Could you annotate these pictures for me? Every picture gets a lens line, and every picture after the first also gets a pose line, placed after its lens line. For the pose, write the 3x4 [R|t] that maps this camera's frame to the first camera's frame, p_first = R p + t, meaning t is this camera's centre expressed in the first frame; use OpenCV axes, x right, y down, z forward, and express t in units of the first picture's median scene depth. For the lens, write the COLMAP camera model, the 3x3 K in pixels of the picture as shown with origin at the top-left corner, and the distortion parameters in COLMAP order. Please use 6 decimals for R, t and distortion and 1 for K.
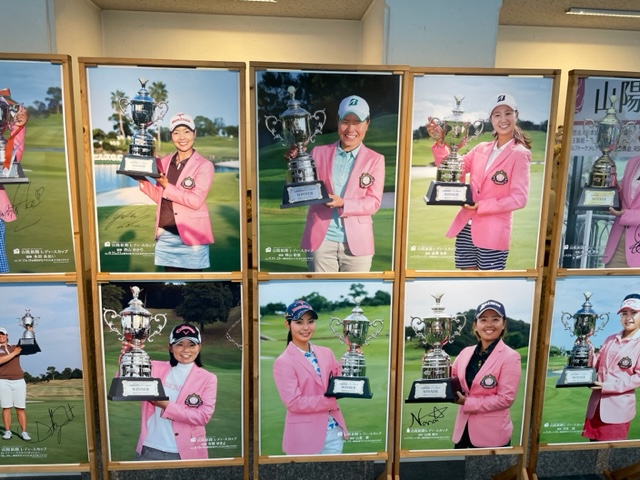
lens RADIAL K [[476.2, 0, 319.9], [0, 476.2, 240.3], [0, 0, 1]] dist [0.044659, -0.057627]
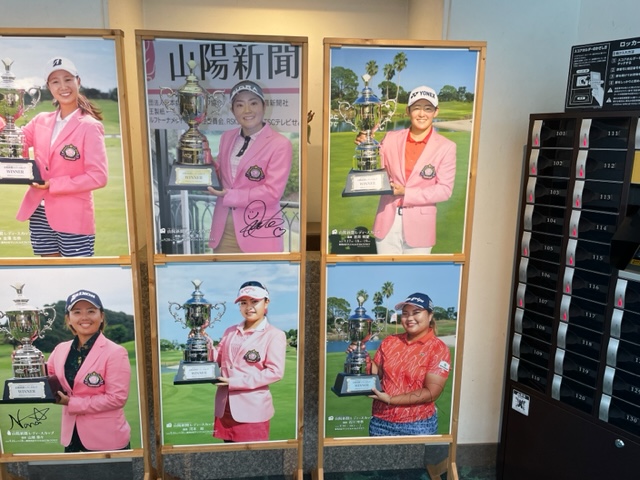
lens RADIAL K [[492.8, 0, 321.4], [0, 492.8, 236.0], [0, 0, 1]] dist [0.062688, -0.081652]
pose [[0.999804, -0.003921, 0.019404, 0.785535], [0.003384, 0.999612, 0.027646, -0.000809], [-0.019505, -0.027575, 0.999429, 0.061080]]
